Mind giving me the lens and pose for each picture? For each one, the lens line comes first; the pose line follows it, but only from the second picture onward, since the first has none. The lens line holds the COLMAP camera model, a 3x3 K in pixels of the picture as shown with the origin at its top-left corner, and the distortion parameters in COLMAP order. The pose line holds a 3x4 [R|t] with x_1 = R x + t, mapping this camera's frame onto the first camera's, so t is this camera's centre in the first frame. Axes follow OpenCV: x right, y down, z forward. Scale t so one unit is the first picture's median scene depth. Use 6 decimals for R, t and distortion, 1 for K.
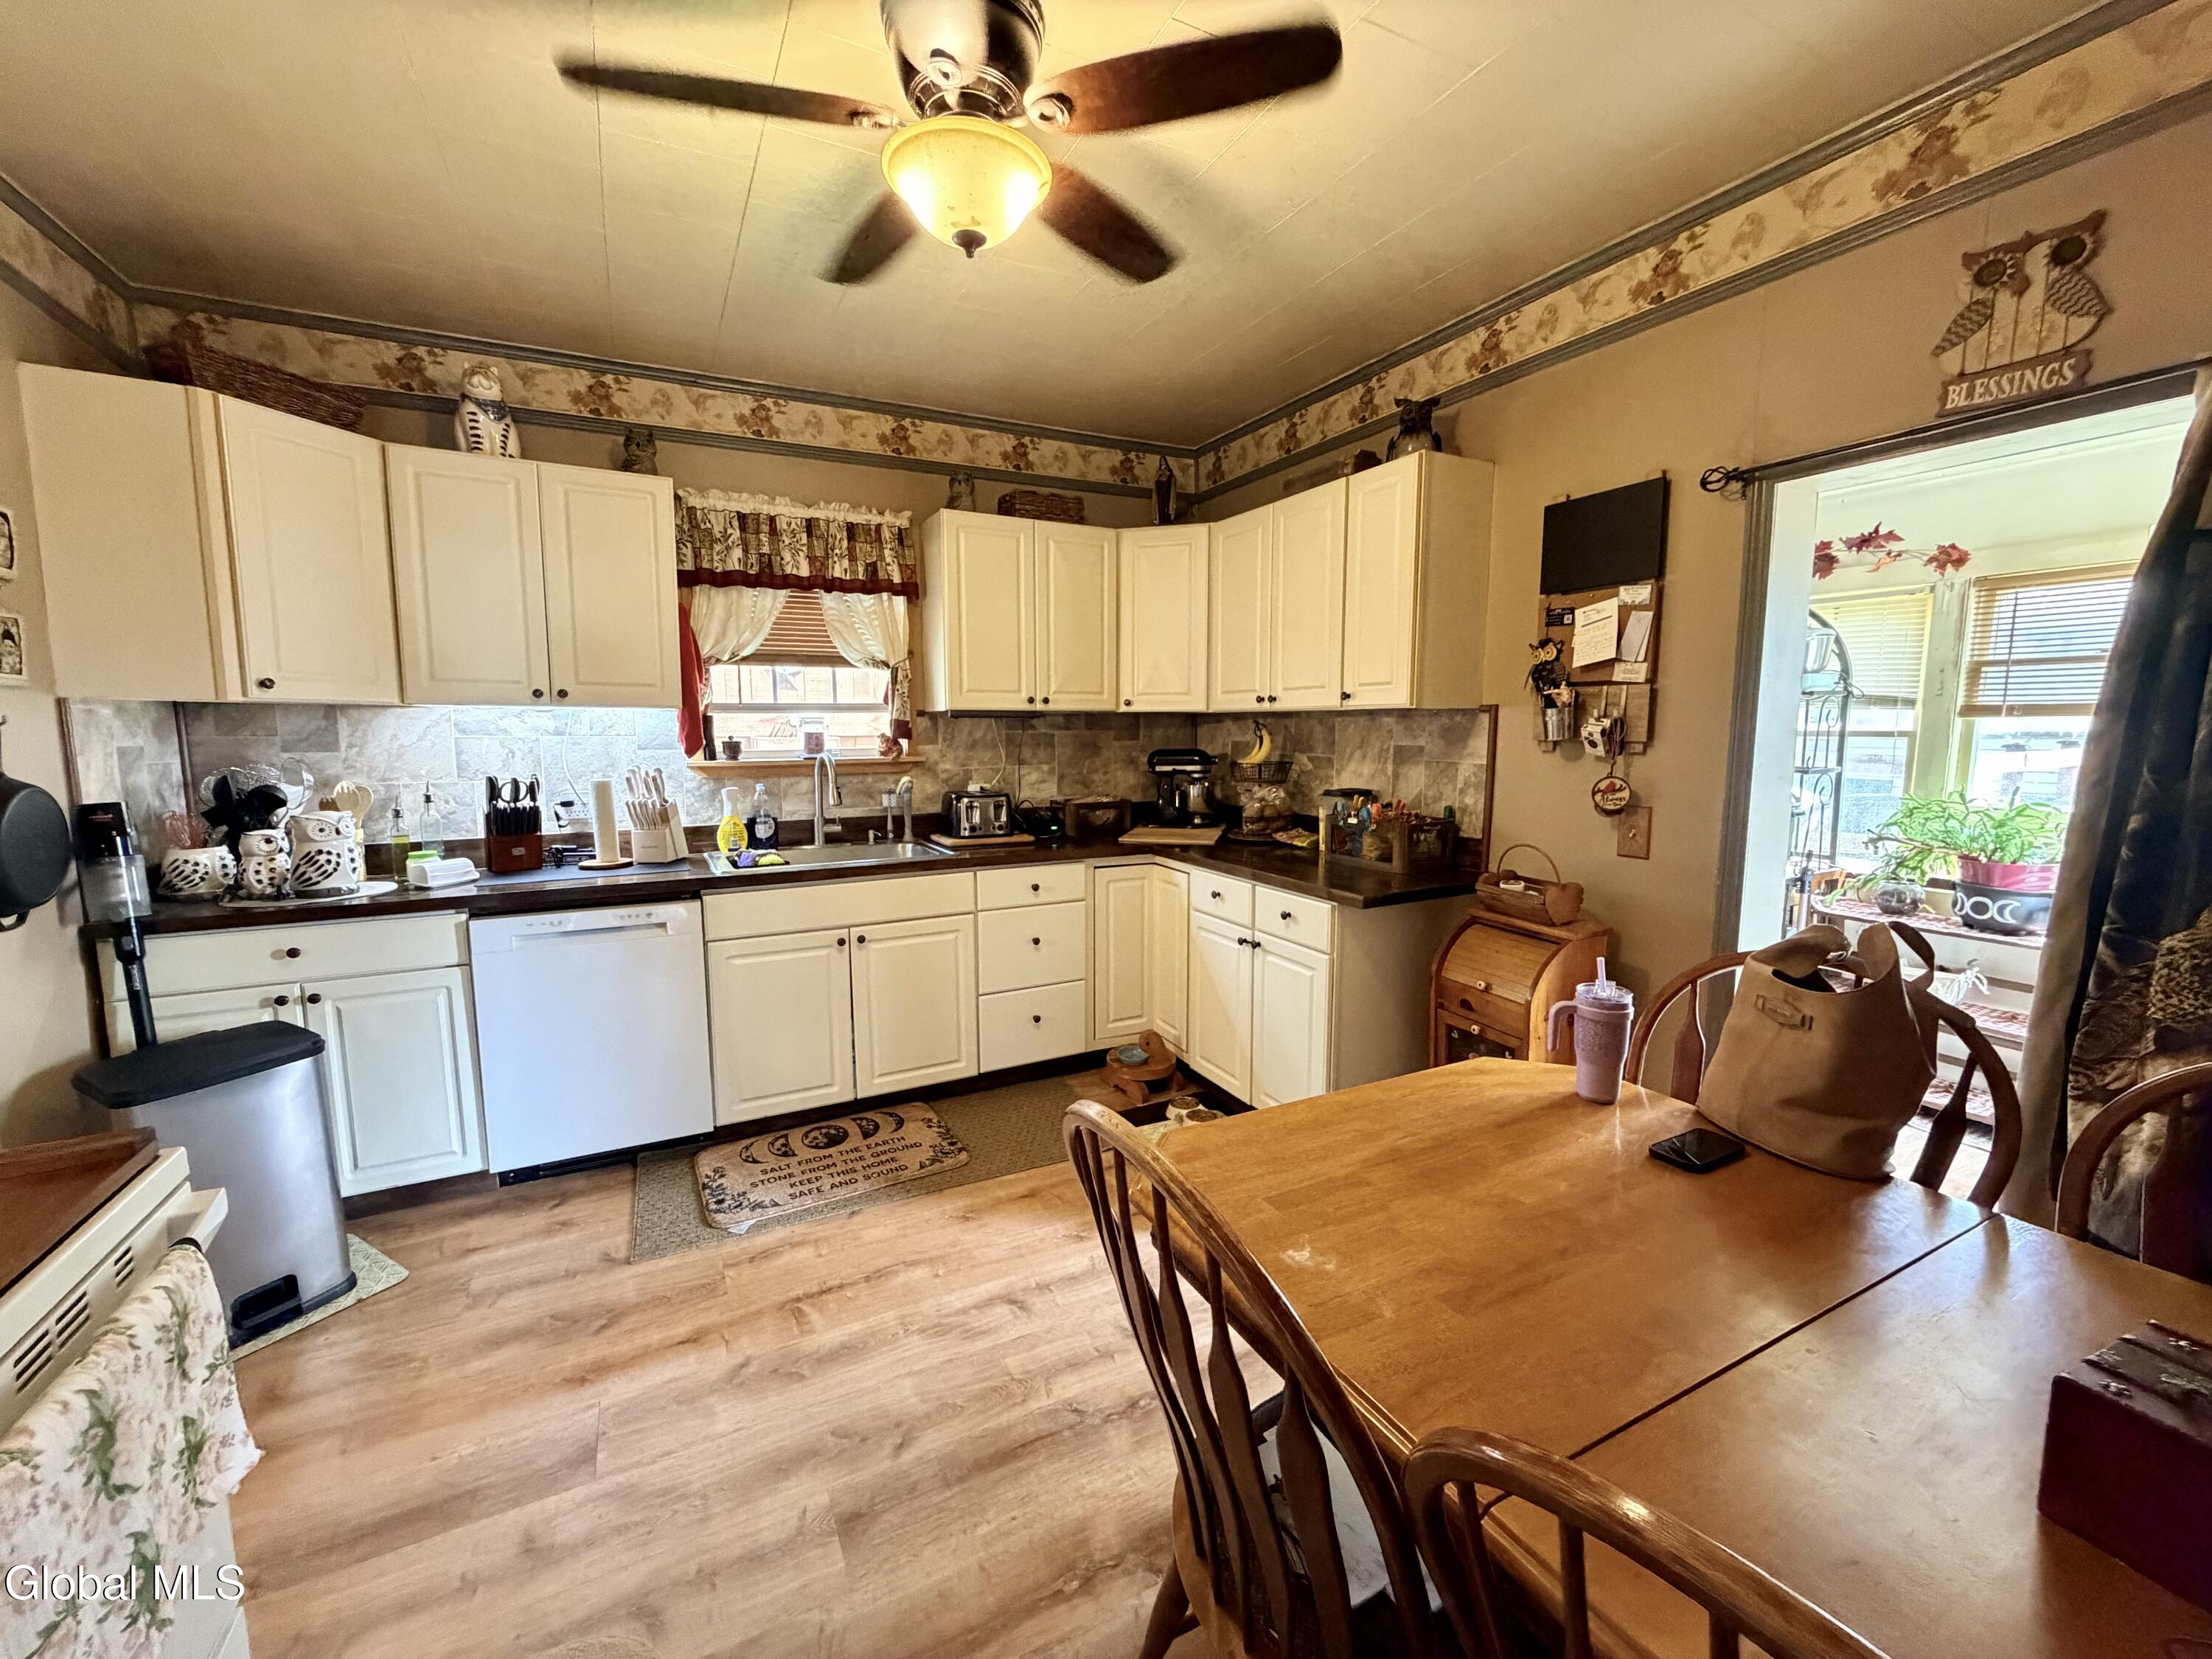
lens RADIAL K [[877.2, 0, 1088.6], [0, 877.2, 827.9], [0, 0, 1]] dist [0.000842, -0.000702]
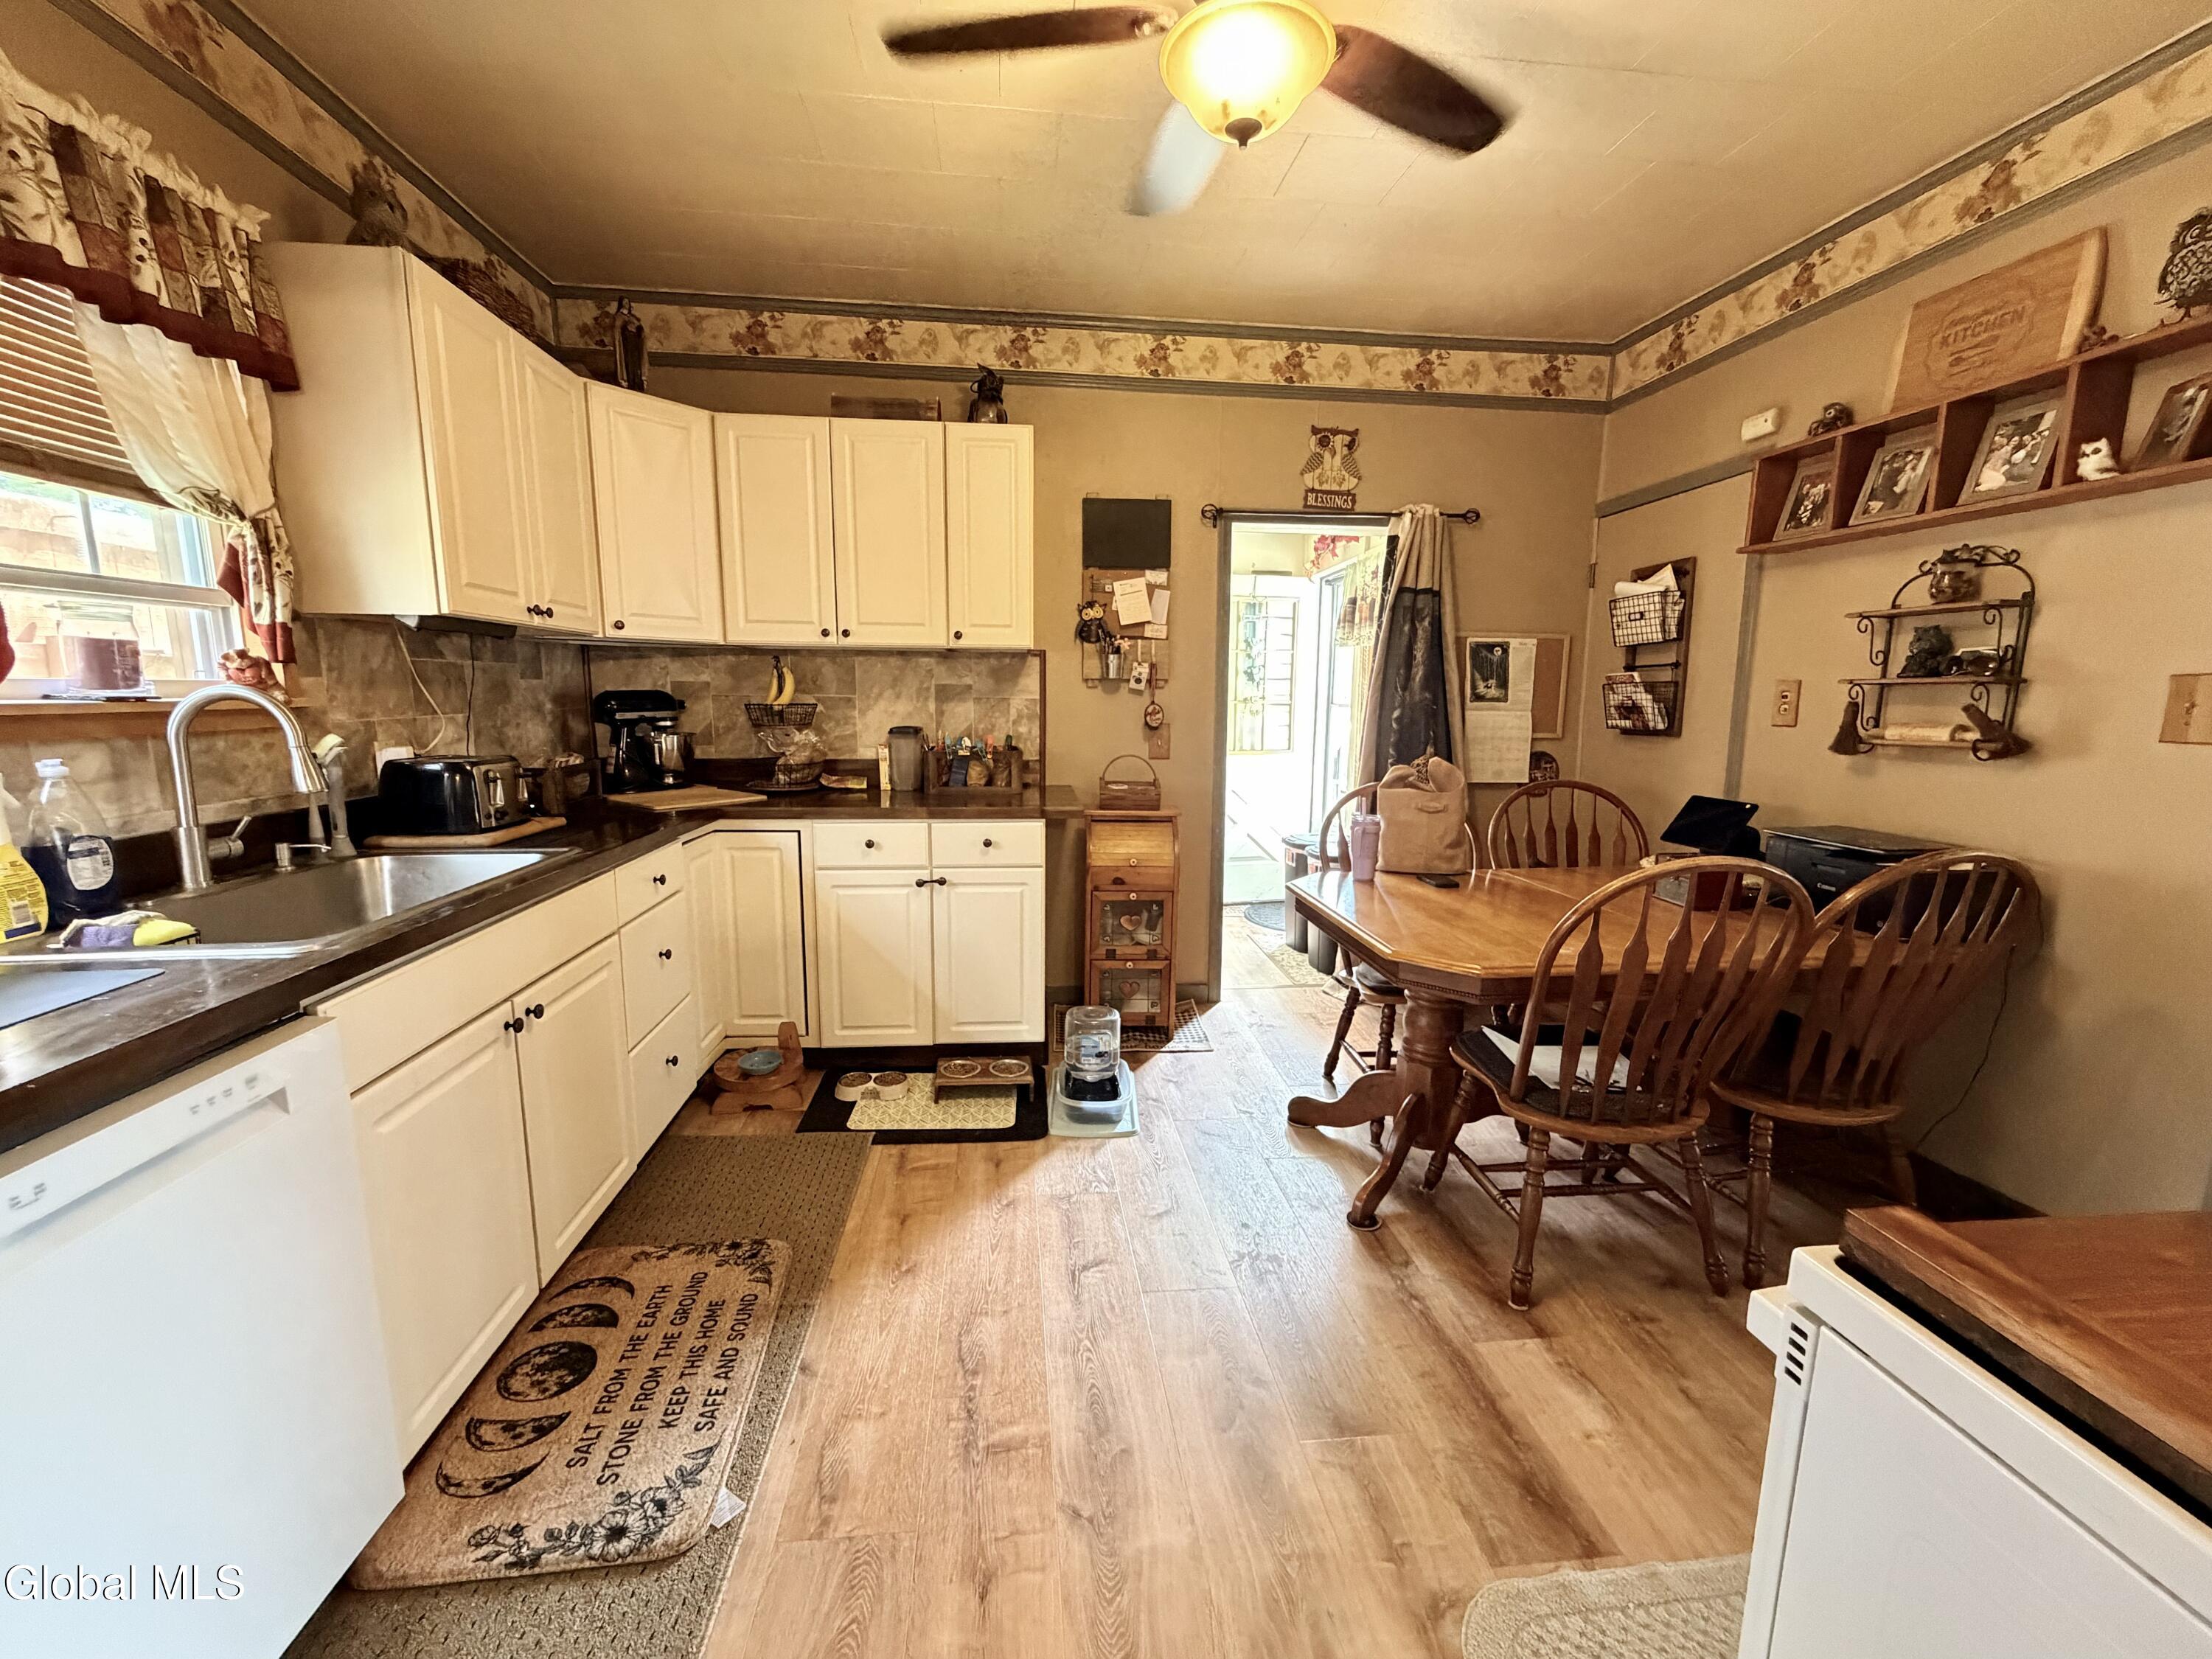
lens RADIAL K [[877.2, 0, 1098.6], [0, 877.2, 830.4], [0, 0, 1]] dist [0.000842, -0.000702]
pose [[0.364327, -0.139255, 0.920800, -0.643397], [0.098546, 0.988970, 0.110574, -0.017049], [-0.926042, 0.050456, 0.374032, 0.448747]]
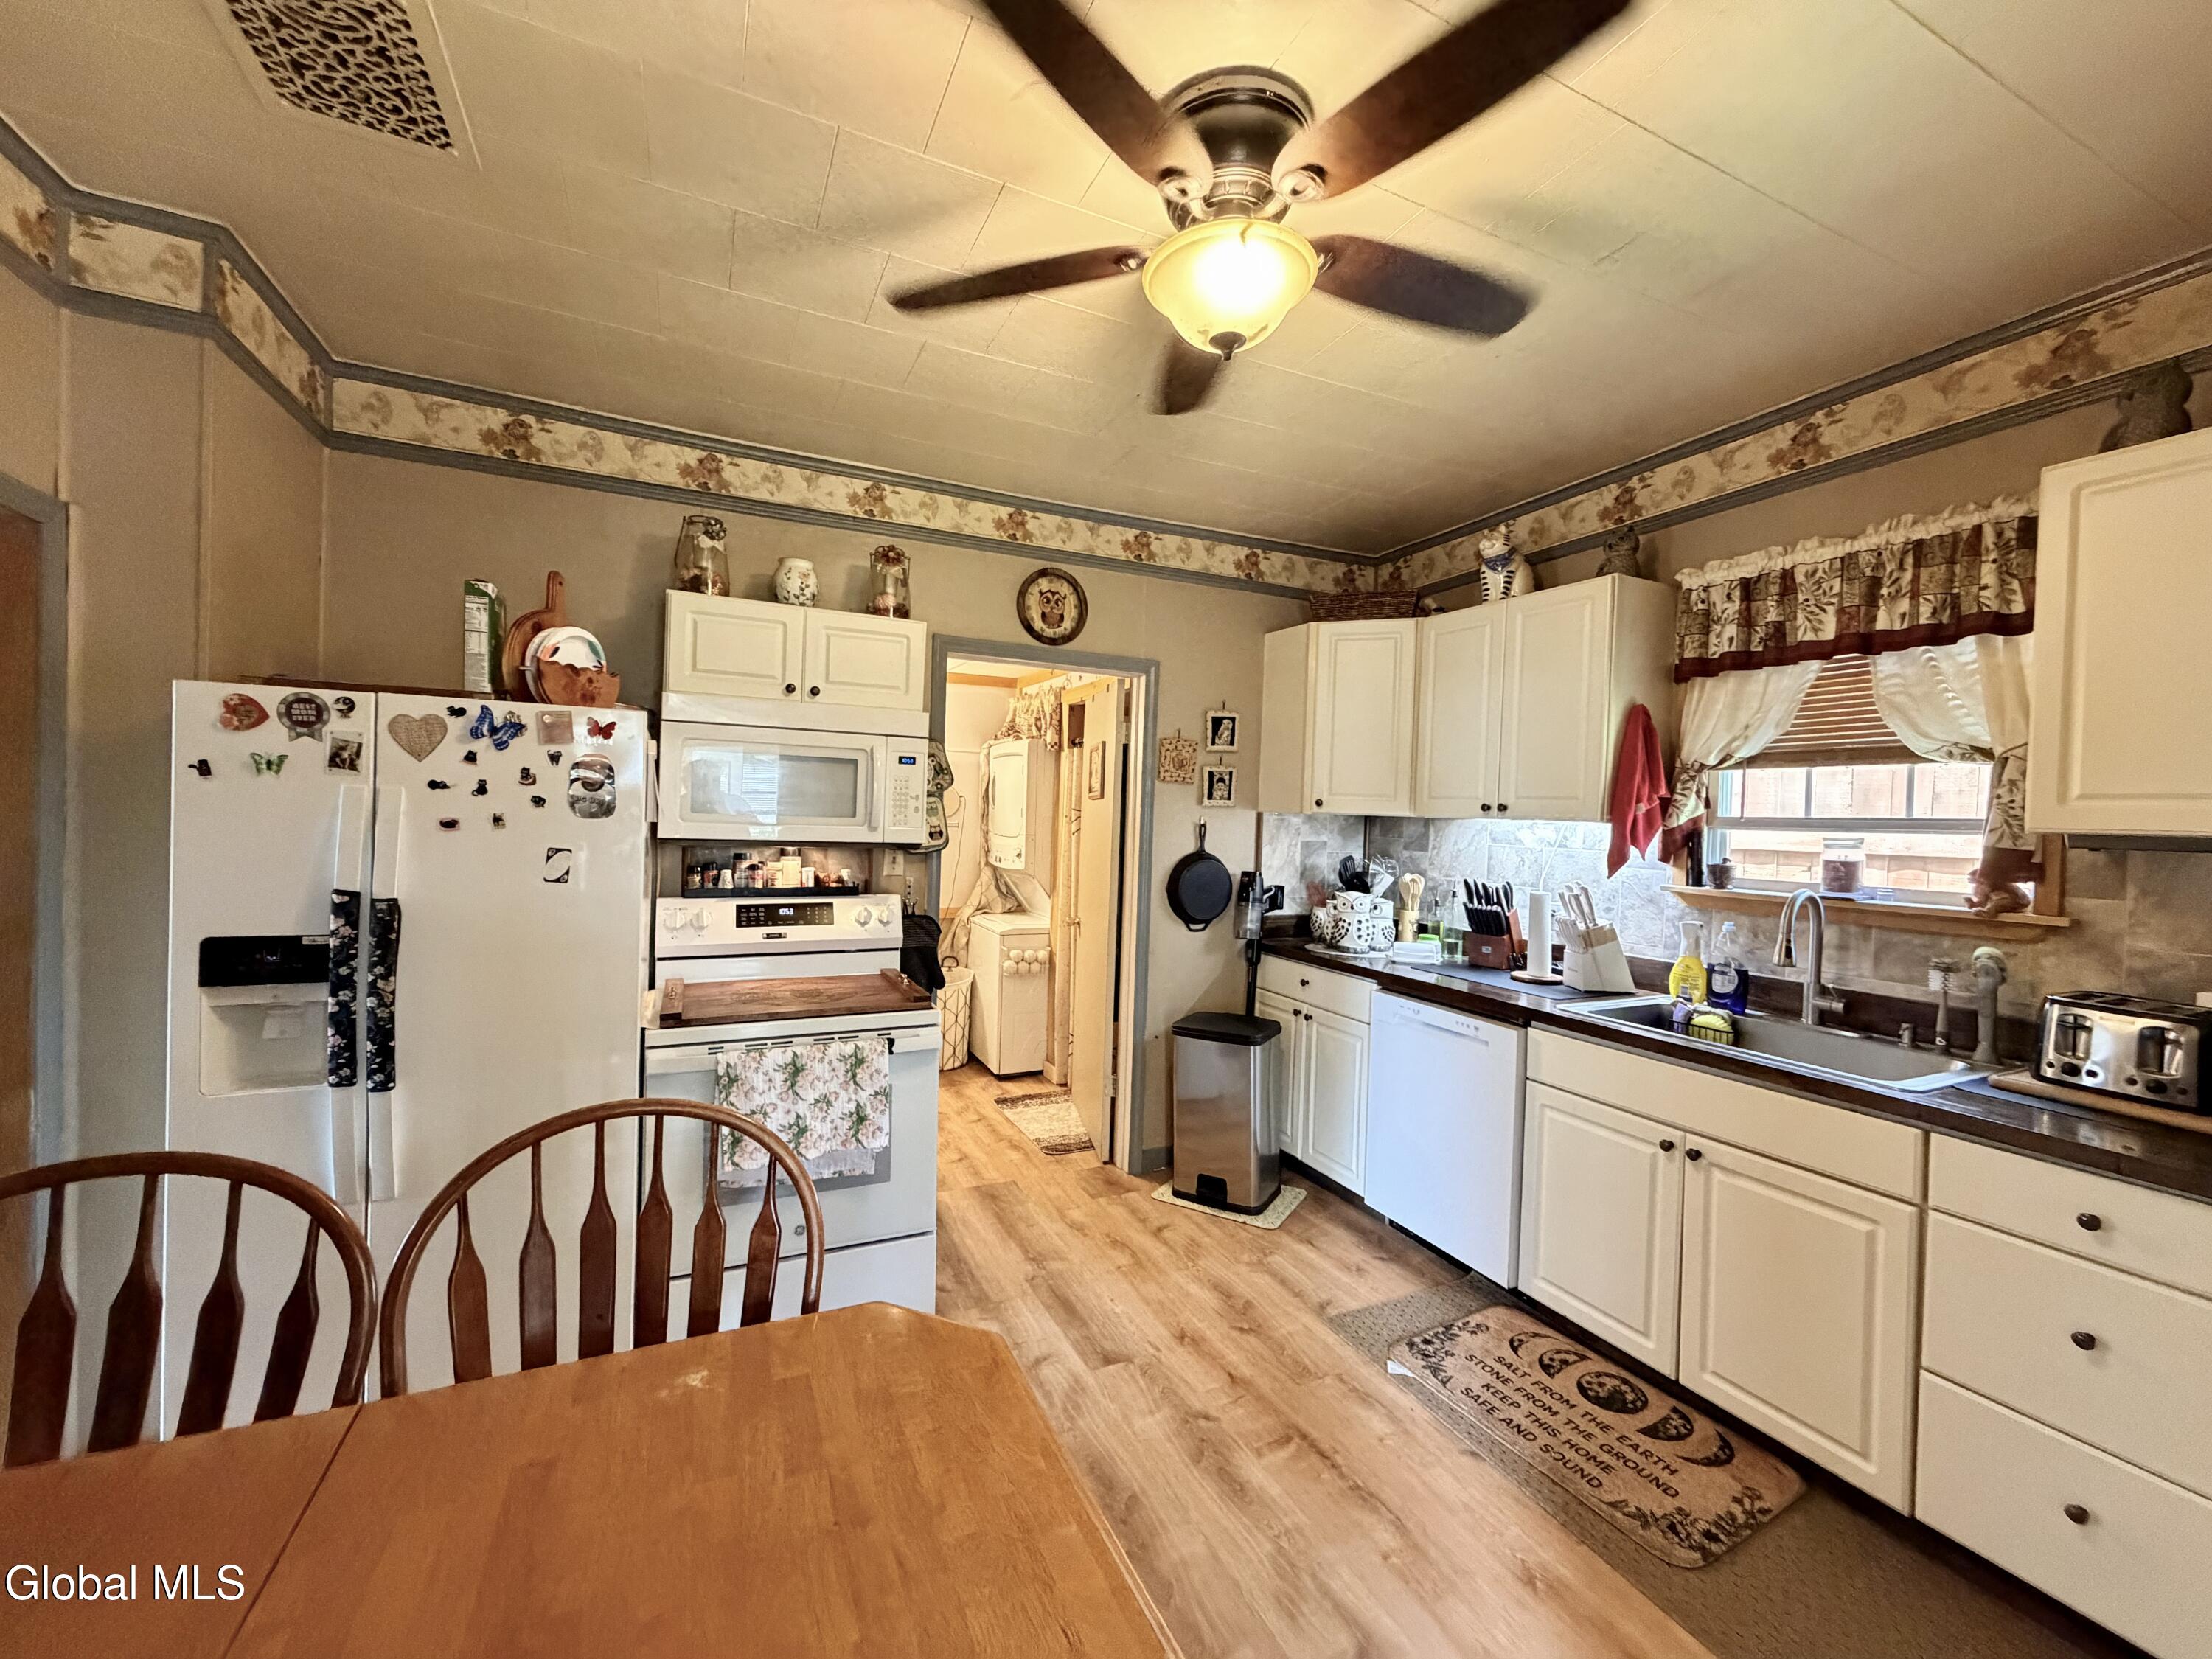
lens RADIAL K [[877.2, 0, 1104.5], [0, 877.2, 829.8], [0, 0, 1]] dist [0.000842, -0.000702]
pose [[-0.030240, 0.020966, -0.999323, 0.451676], [-0.143109, 0.989389, 0.025088, -0.079433], [0.989245, 0.143771, -0.026918, 0.525760]]
